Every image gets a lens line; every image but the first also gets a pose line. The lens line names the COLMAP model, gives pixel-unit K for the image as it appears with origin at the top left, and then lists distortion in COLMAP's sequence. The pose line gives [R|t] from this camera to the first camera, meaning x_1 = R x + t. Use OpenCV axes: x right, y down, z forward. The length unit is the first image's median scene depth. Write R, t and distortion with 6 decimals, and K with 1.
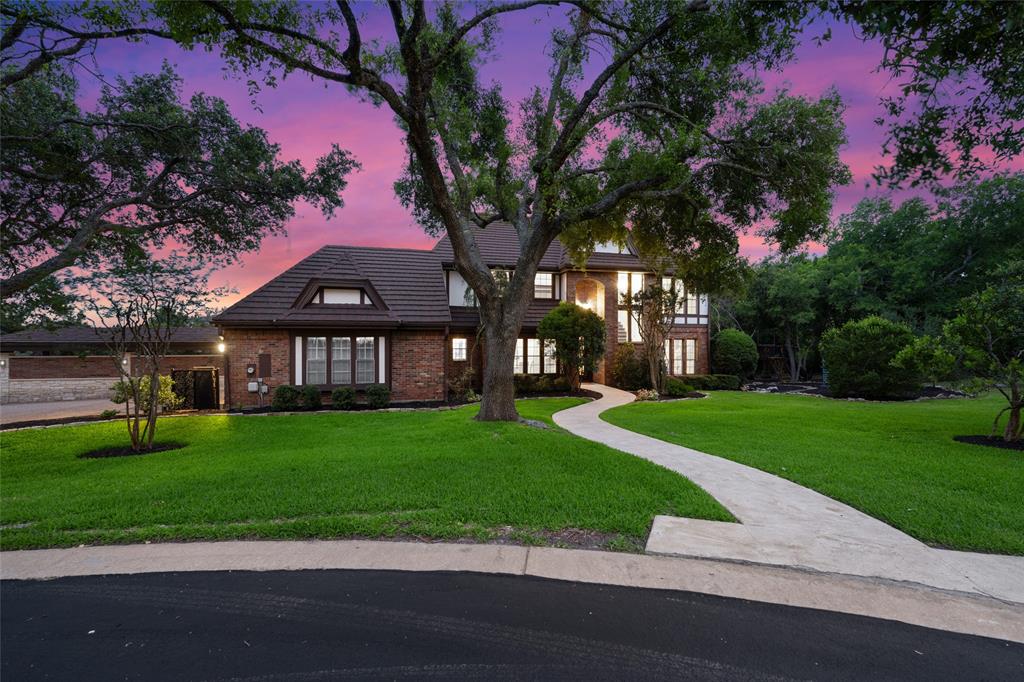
lens RADIAL K [[432.9, 0, 511.9], [0, 432.9, 342.9], [0, 0, 1]] dist [-0.000830, -0.000590]
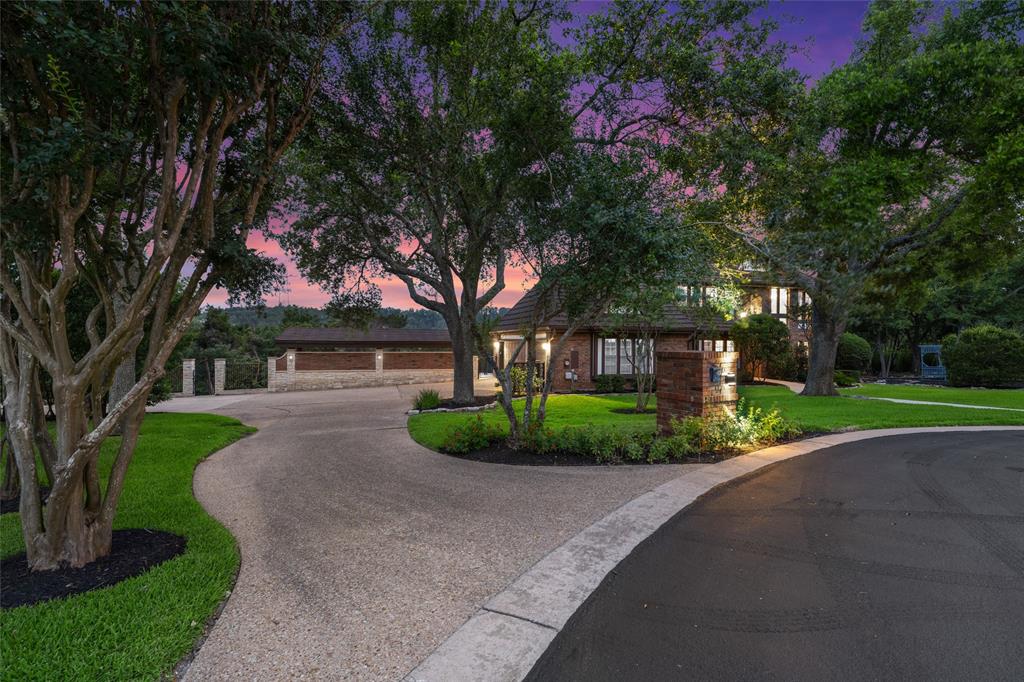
lens RADIAL K [[432.9, 0, 512.1], [0, 432.9, 340.1], [0, 0, 1]] dist [-0.000830, -0.000590]
pose [[0.999336, 0.006797, 0.035793, -0.624600], [-0.006663, 0.999970, -0.003855, -0.001470], [-0.035818, 0.003614, 0.999352, -0.250443]]
